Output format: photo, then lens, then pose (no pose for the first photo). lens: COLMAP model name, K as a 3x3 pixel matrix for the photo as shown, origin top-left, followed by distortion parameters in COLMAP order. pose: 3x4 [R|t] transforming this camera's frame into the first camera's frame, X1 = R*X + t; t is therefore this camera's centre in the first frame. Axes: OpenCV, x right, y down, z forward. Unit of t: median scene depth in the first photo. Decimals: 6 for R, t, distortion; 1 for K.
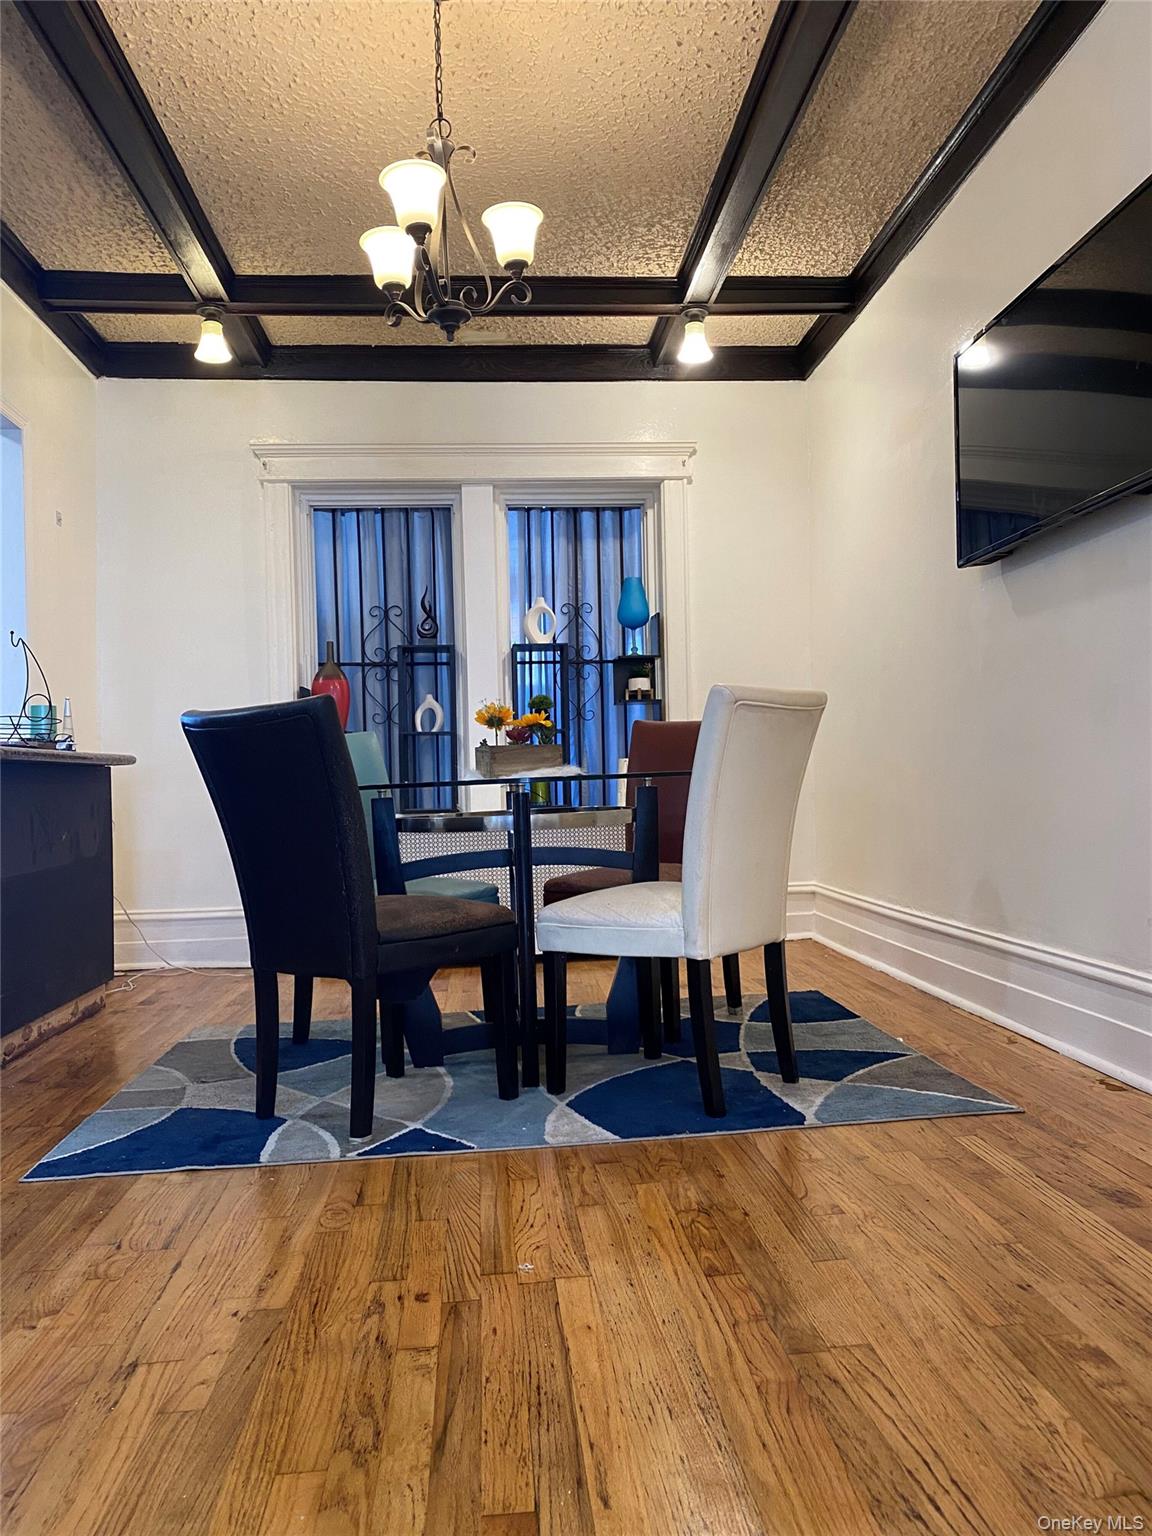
lens RADIAL K [[1161.3, 0, 596.2], [0, 1161.3, 776.6], [0, 0, 1]] dist [0.003790, -0.002613]
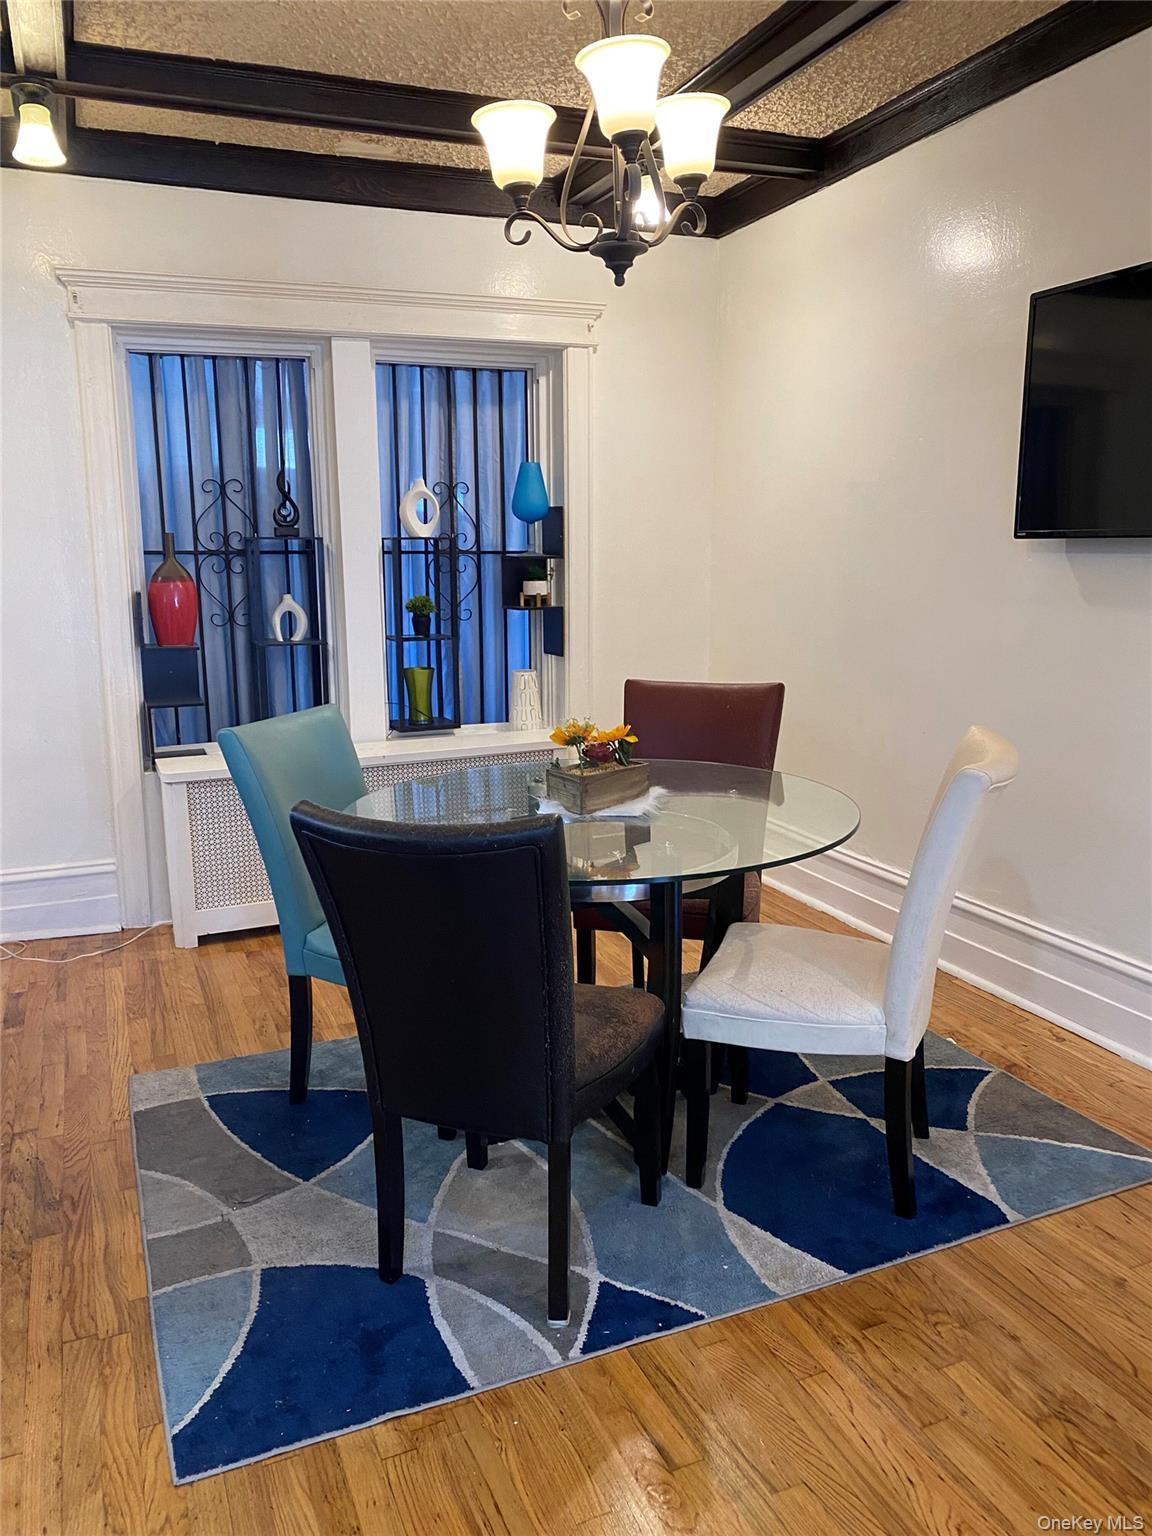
lens RADIAL K [[1161.8, 0, 576.0], [0, 1161.8, 768.0], [0, 0, 1]] dist [-0.002906, 0.005097]
pose [[0.955473, -0.037599, 0.292673, -0.196828], [-0.018739, 0.982115, 0.187346, -0.109604], [-0.294483, -0.184488, 0.937680, 0.133013]]
